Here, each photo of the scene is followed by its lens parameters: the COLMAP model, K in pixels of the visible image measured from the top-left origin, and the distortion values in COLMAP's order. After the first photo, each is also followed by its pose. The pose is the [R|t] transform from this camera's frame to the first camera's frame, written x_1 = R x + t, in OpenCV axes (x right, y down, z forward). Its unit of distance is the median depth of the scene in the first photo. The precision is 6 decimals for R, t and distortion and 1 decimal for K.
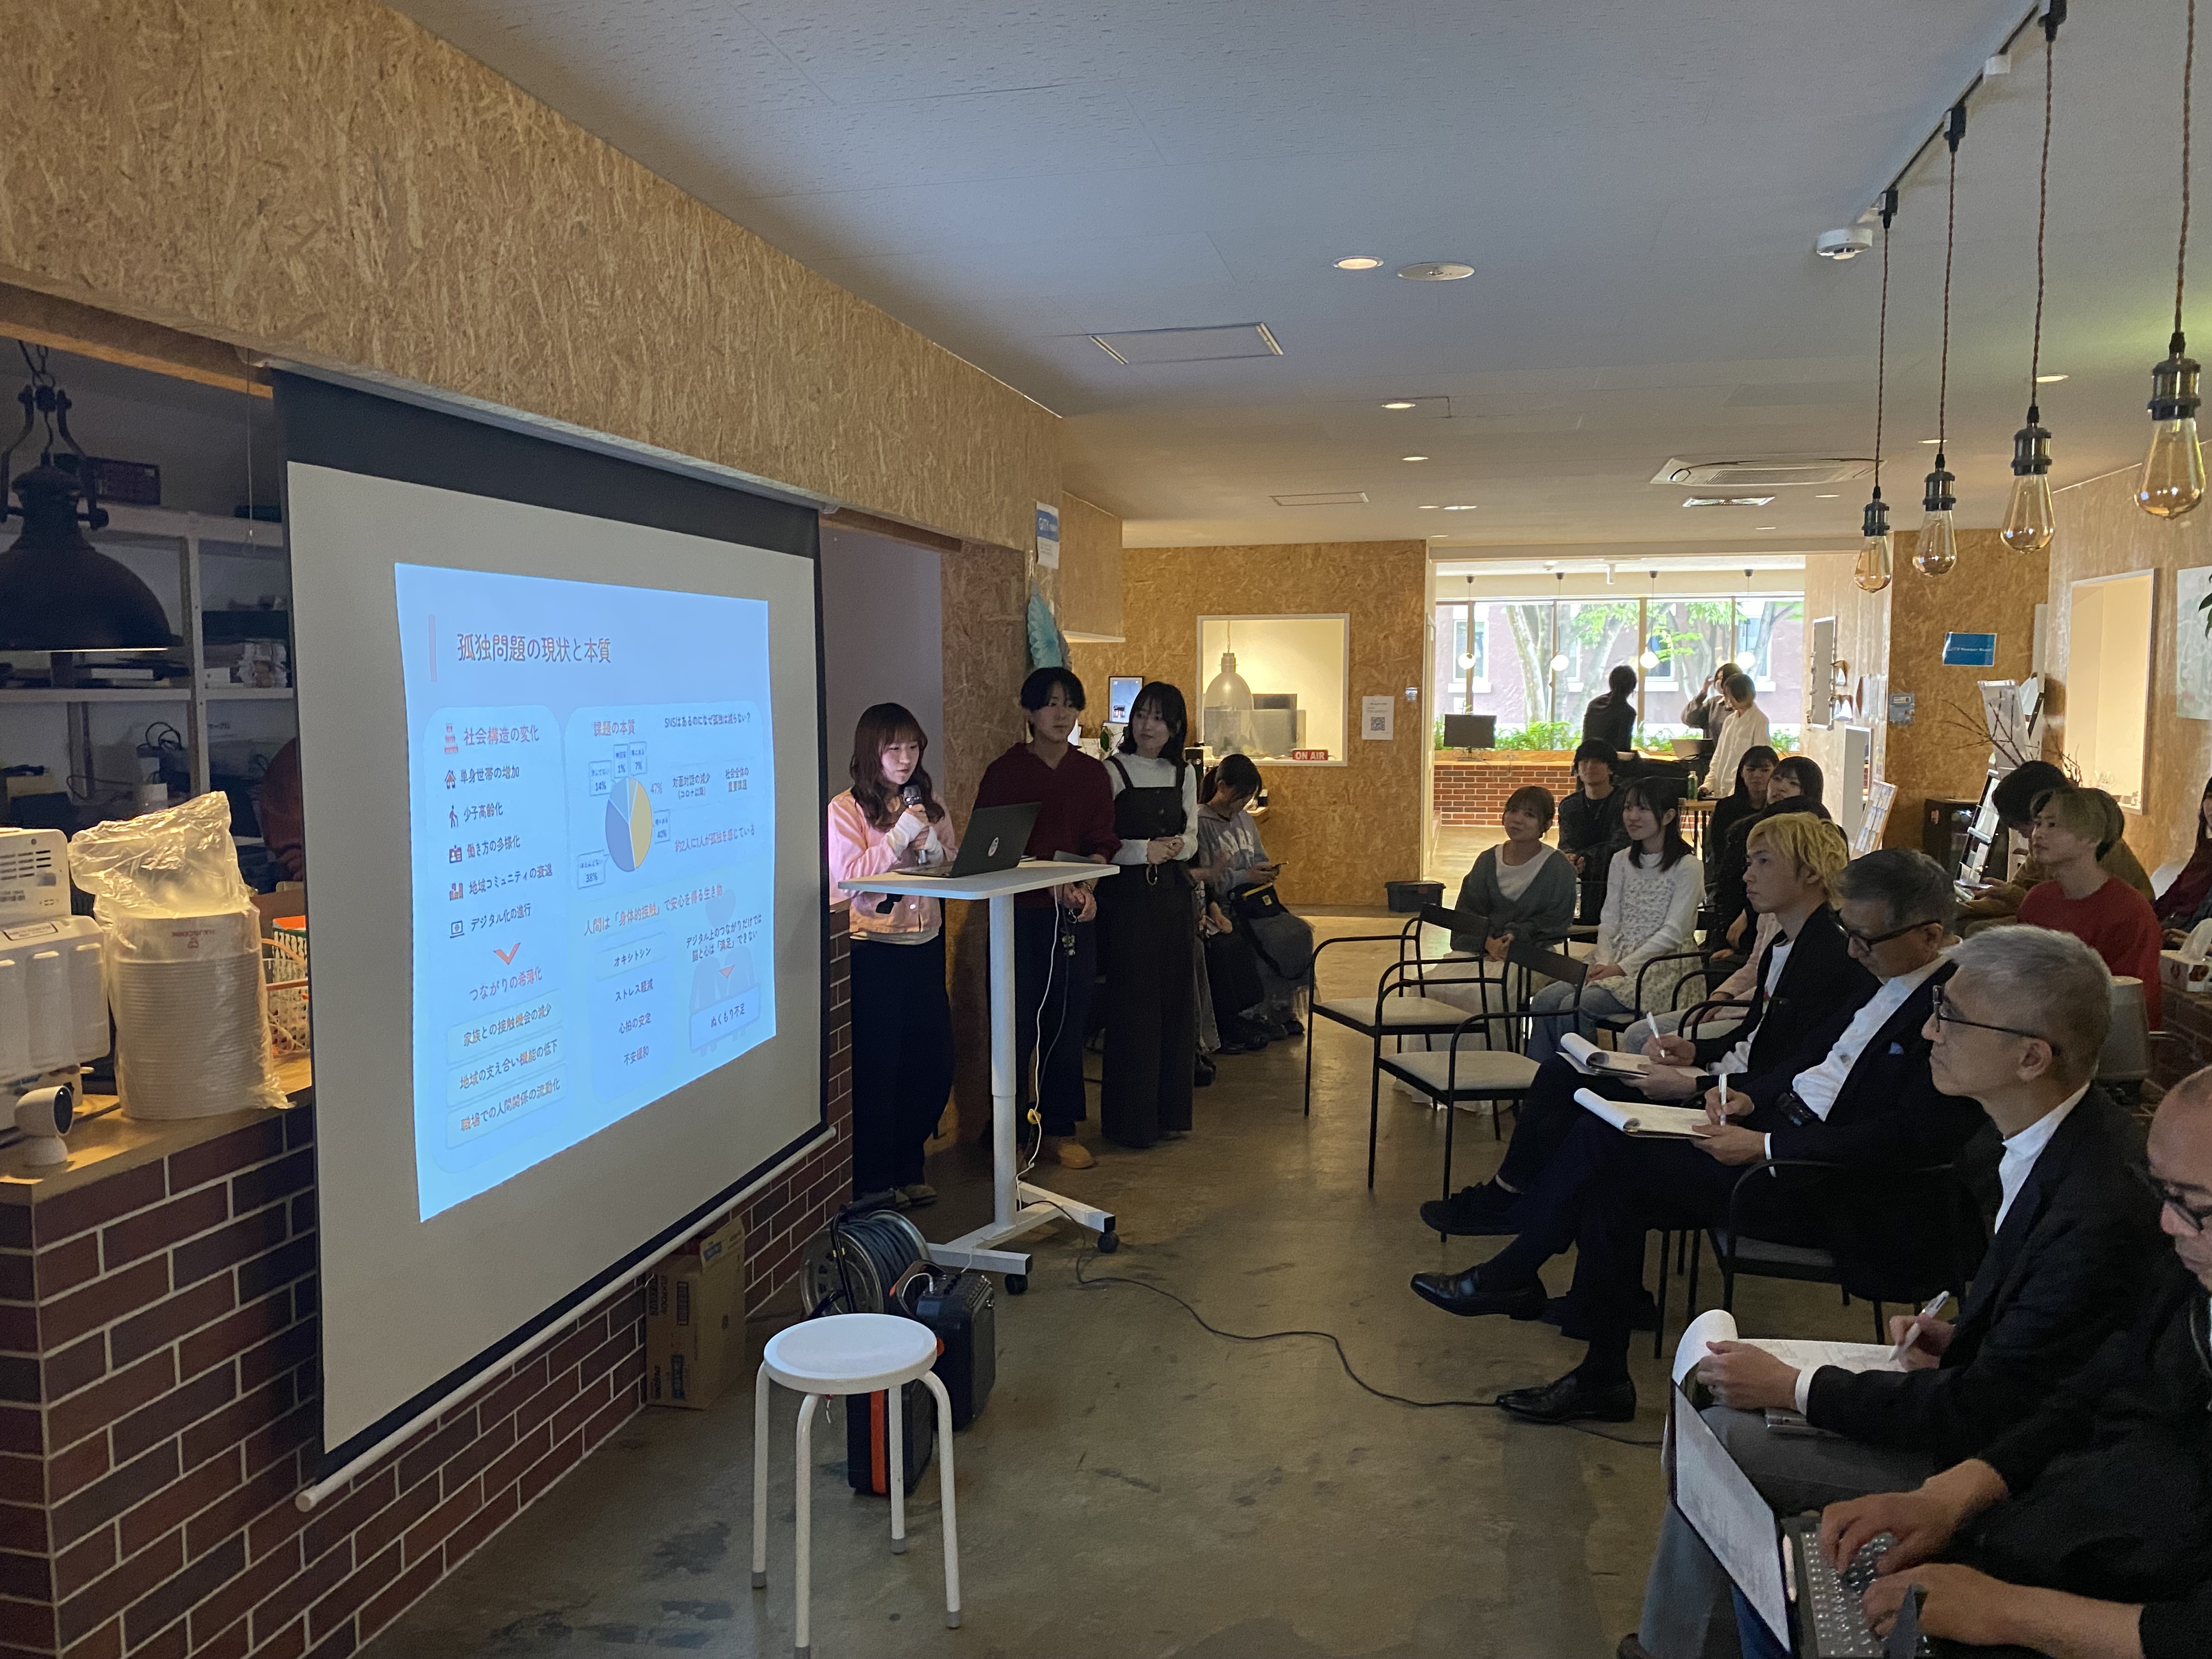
lens RADIAL K [[1690.7, 0, 1075.2], [0, 1690.7, 827.0], [0, 0, 1]] dist [0.013908, -0.006340]
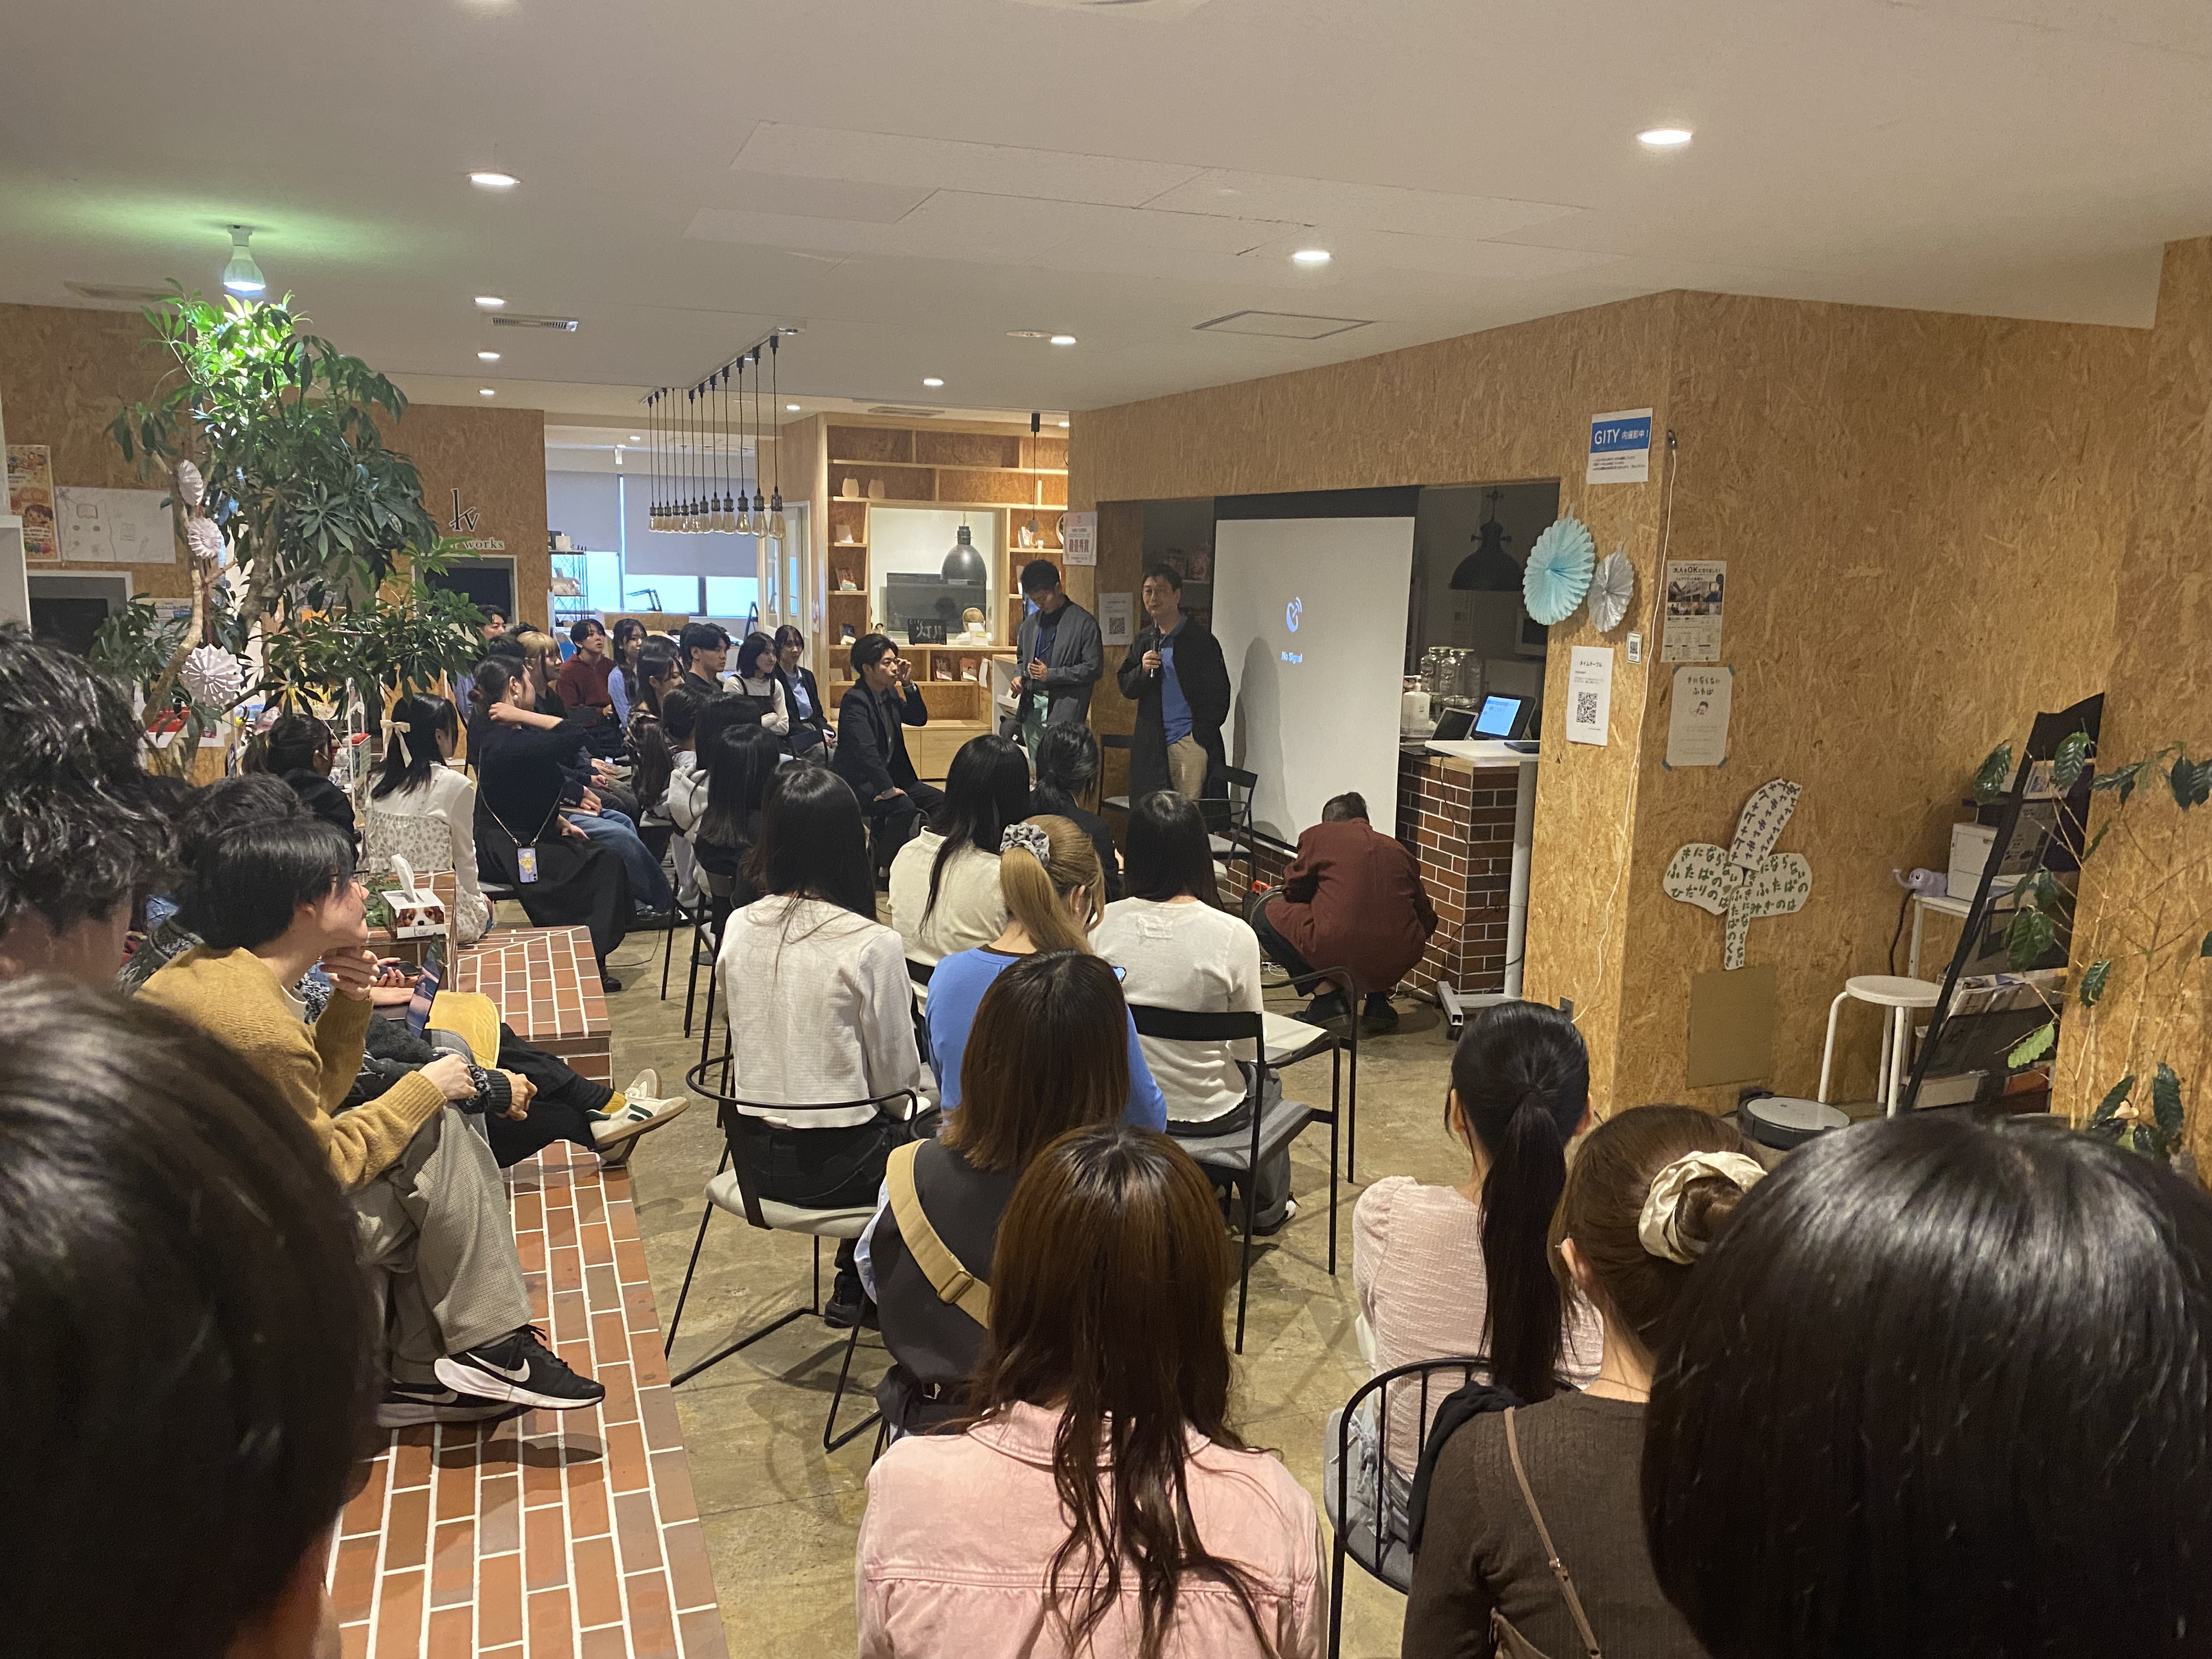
lens RADIAL K [[1690.7, 0, 1095.3], [0, 1690.7, 847.6], [0, 0, 1]] dist [0.013908, -0.006340]
pose [[-0.841456, 0.069900, -0.535785, 1.314256], [-0.075076, 0.966854, 0.244045, -0.313354], [0.535085, 0.245577, -0.808317, 3.049124]]
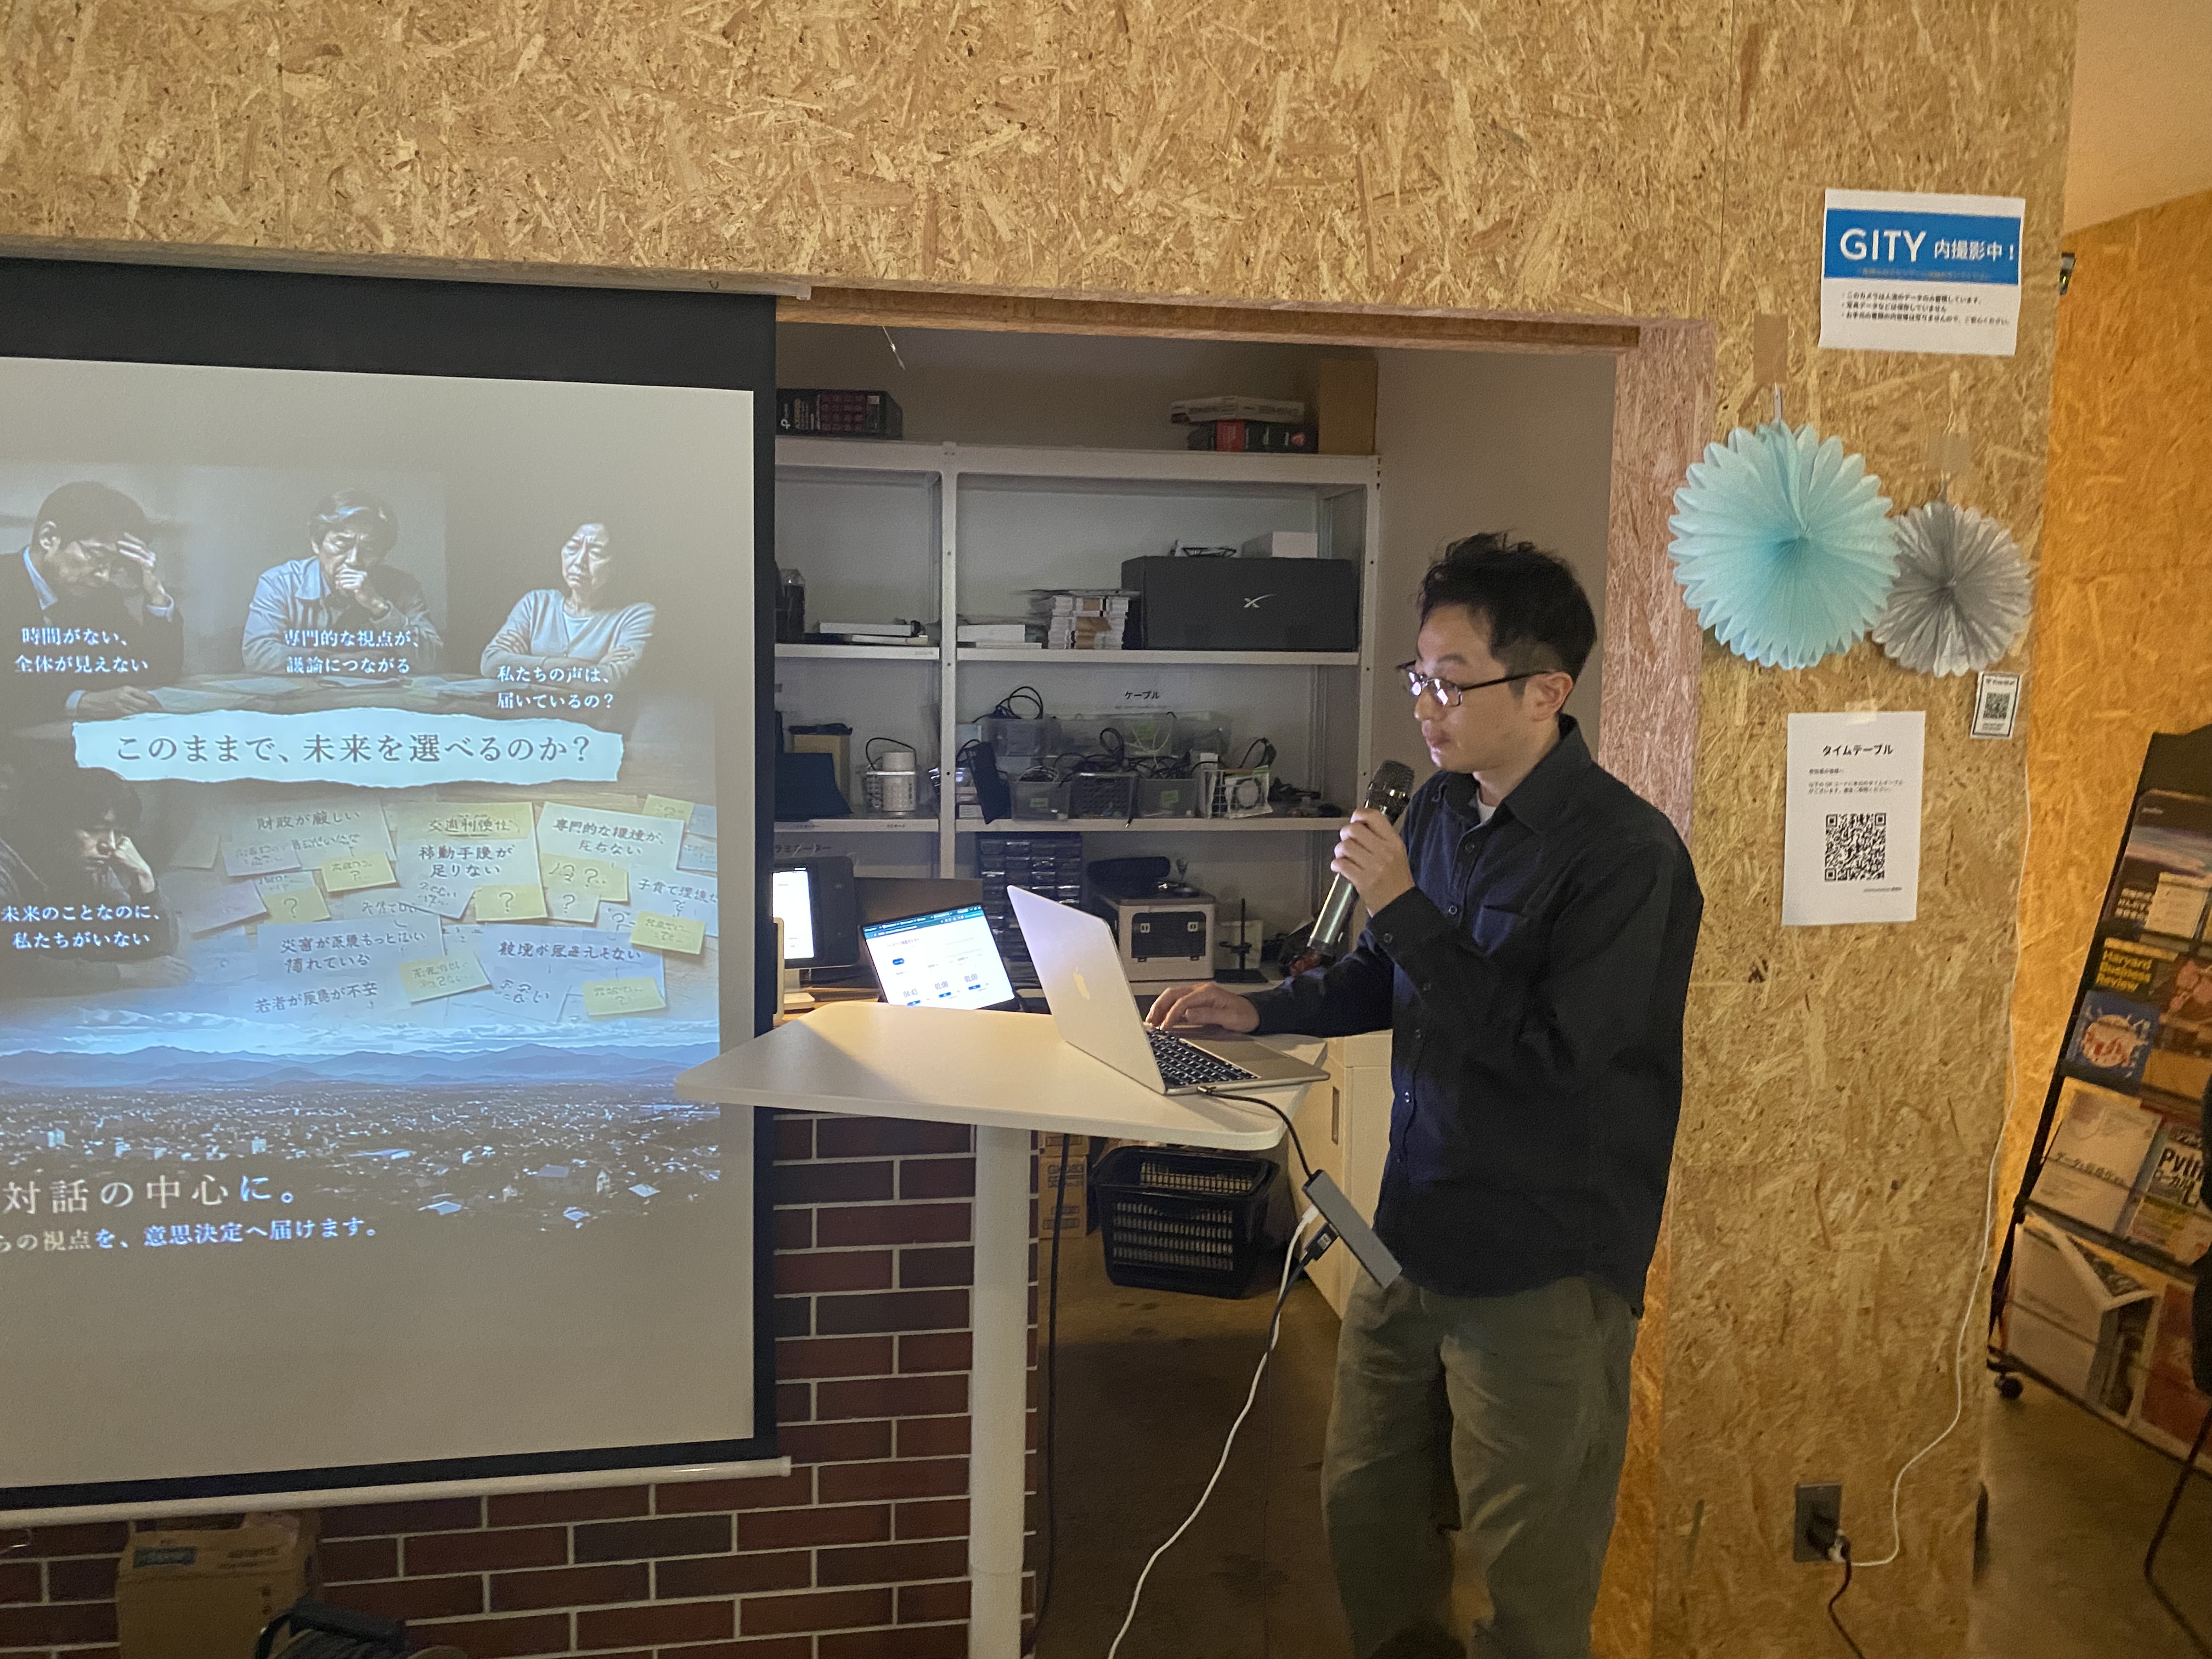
lens RADIAL K [[1690.7, 0, 1086.9], [0, 1690.7, 813.4], [0, 0, 1]] dist [0.013908, -0.006340]
pose [[0.388591, 0.094496, -0.916552, 0.538444], [-0.094257, 0.993586, 0.062476, -0.099677], [0.916577, 0.062114, 0.395005, 1.265211]]
